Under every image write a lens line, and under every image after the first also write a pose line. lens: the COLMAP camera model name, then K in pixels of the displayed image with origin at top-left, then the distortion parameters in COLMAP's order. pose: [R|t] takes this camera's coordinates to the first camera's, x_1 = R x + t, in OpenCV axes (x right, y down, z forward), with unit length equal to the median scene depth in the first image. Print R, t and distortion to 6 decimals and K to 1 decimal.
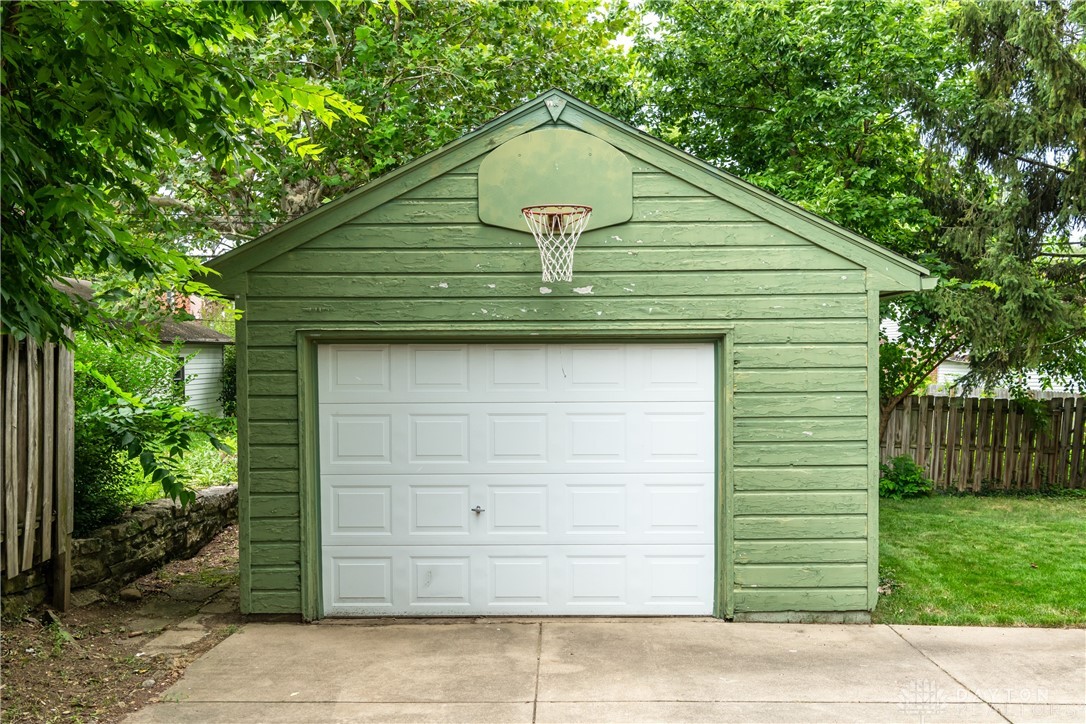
lens RADIAL K [[1090.8, 0, 542.5], [0, 1090.8, 388.4], [0, 0, 1]] dist [0.006741, -0.017774]
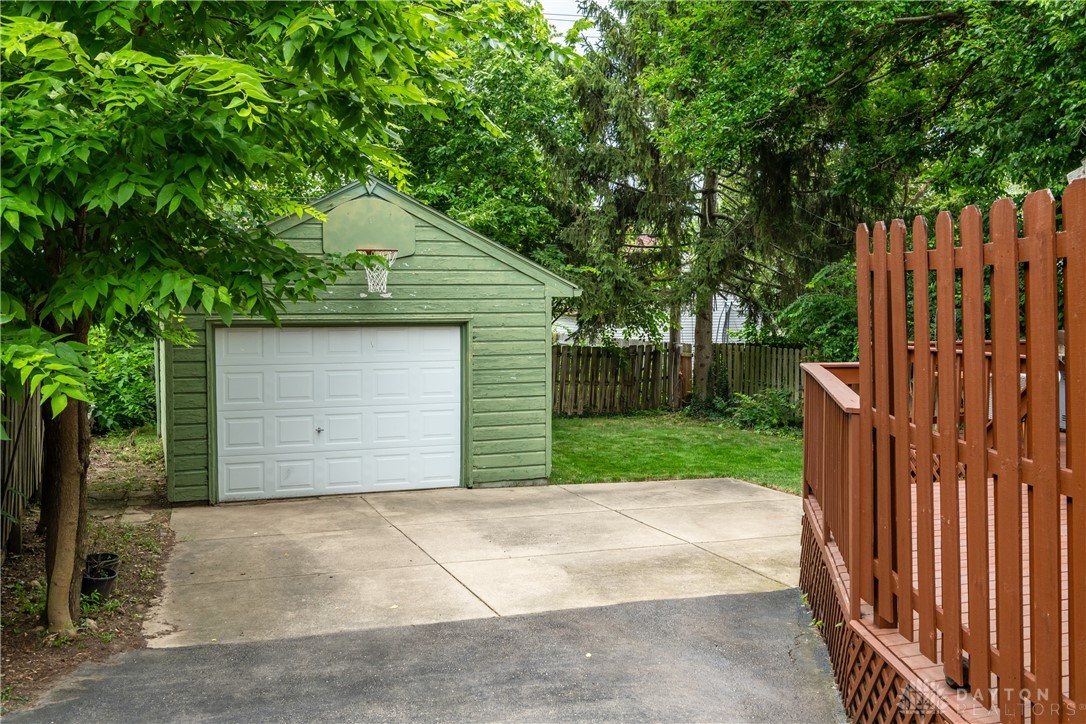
lens RADIAL K [[1065.4, 0, 543.0], [0, 1065.4, 362.0], [0, 0, 1]] dist [-0.002513, -0.000544]
pose [[0.934365, -0.016919, 0.355916, -0.312056], [0.005735, 0.999457, 0.032454, -0.038757], [-0.356272, -0.028282, 0.933954, -0.594446]]
